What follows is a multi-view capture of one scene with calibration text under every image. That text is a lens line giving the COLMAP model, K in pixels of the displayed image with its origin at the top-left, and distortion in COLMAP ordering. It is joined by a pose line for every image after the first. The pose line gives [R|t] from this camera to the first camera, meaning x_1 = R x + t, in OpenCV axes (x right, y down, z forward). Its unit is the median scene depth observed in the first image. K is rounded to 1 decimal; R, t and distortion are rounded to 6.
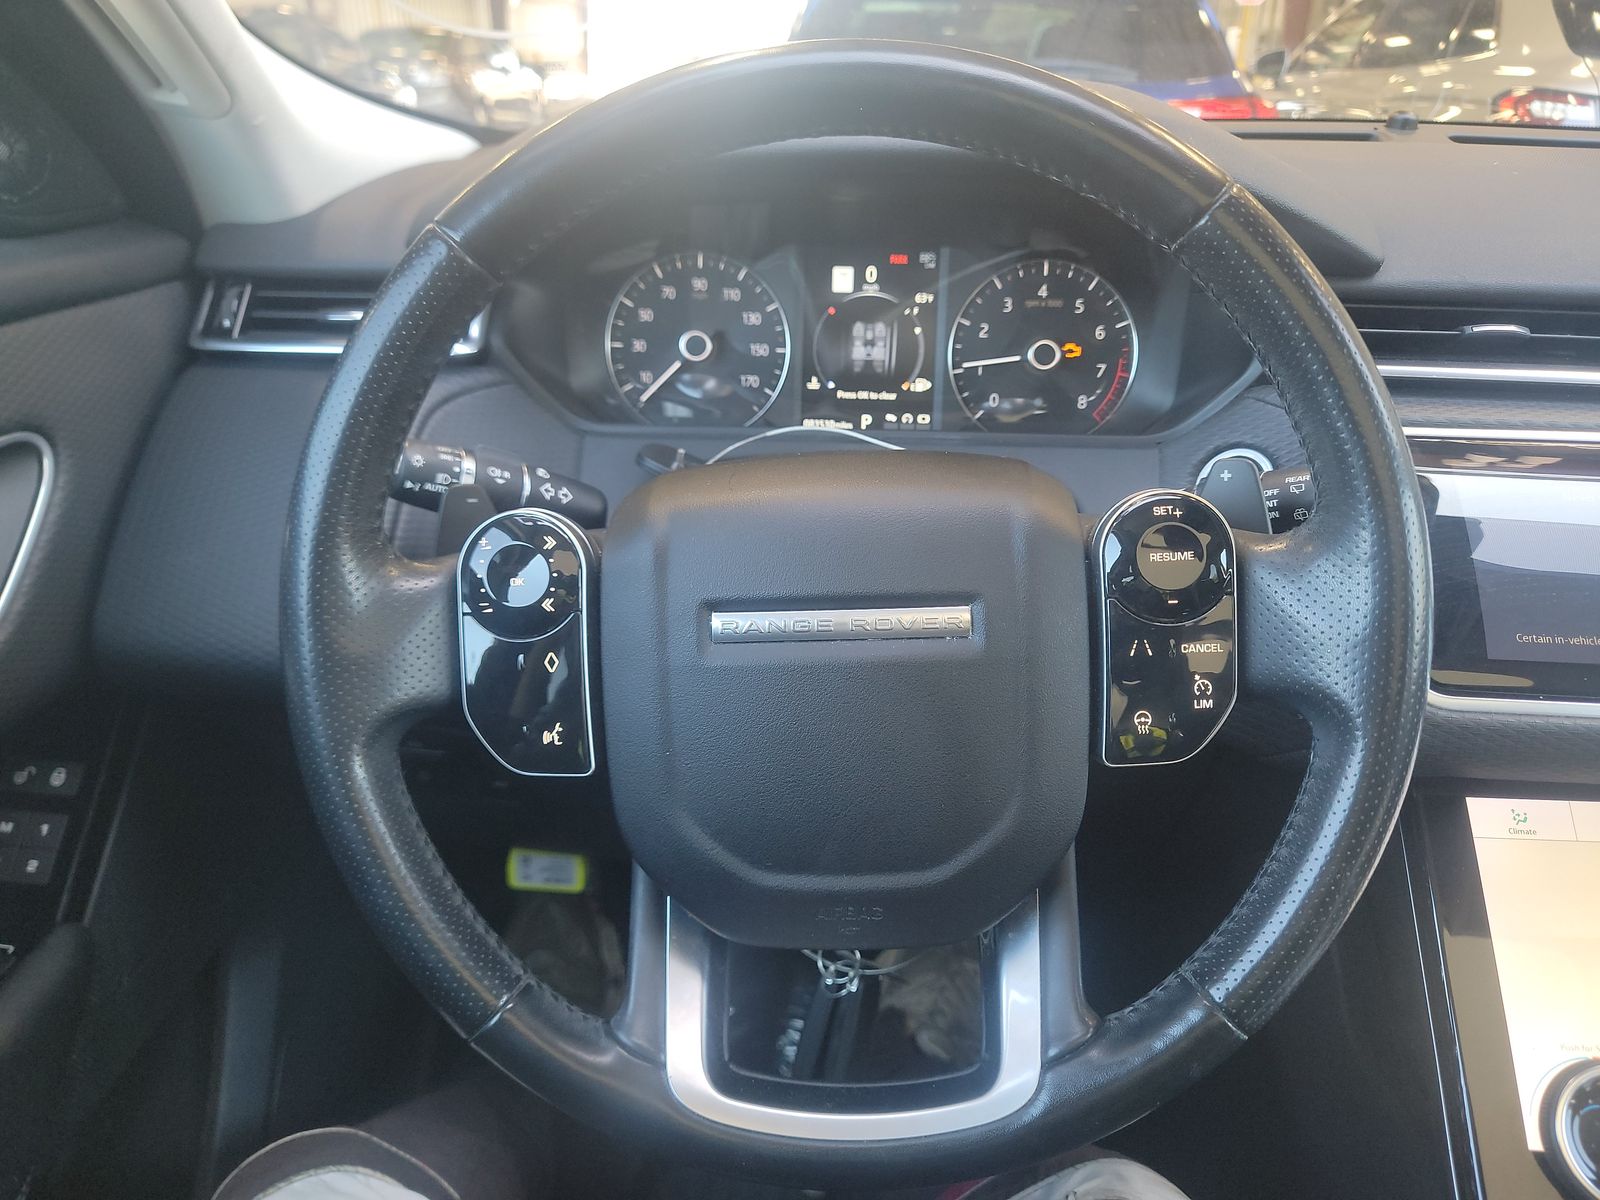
lens RADIAL K [[1117.4, 0, 795.9], [0, 1117.4, 617.2], [0, 0, 1]] dist [0.035318, -0.018577]
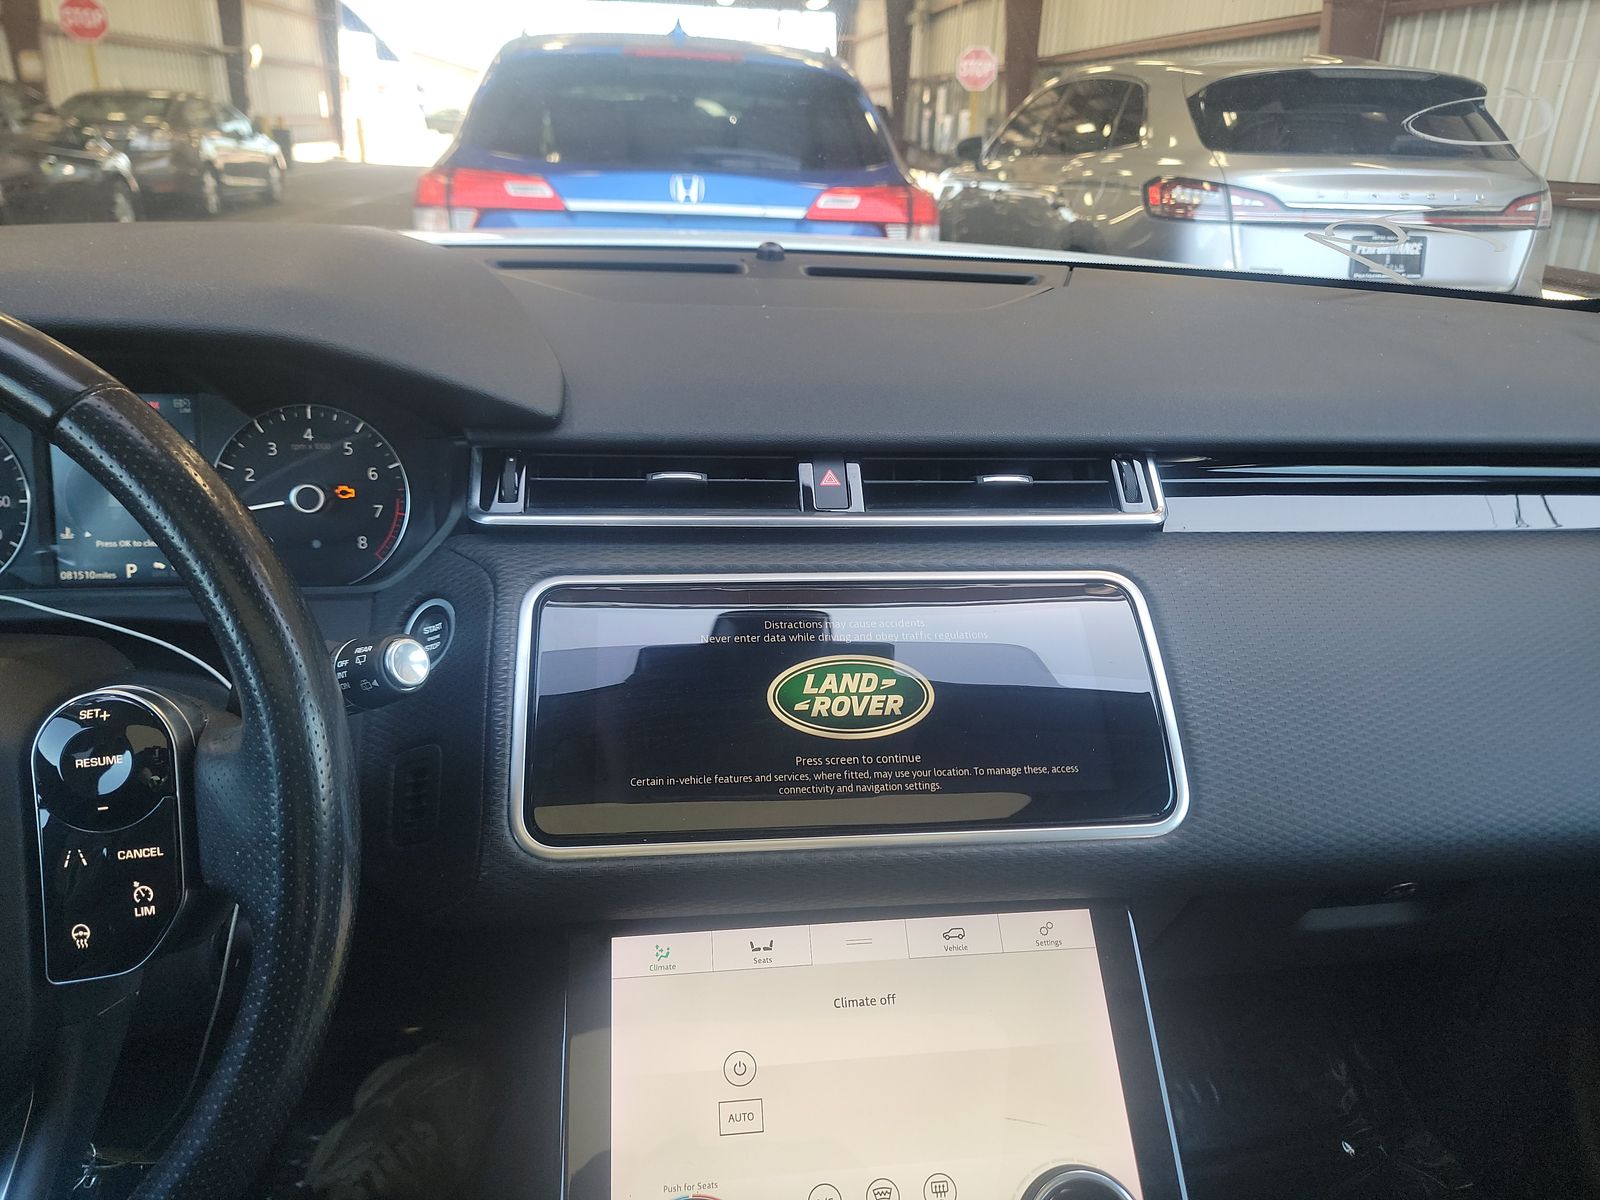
lens RADIAL K [[1117.4, 0, 796.4], [0, 1117.4, 594.0], [0, 0, 1]] dist [0.035318, -0.018577]
pose [[0.985270, -0.050882, 0.163260, 0.472609], [0.061615, 0.996212, -0.061365, -0.061594], [-0.159519, 0.070521, 0.984673, -0.040416]]
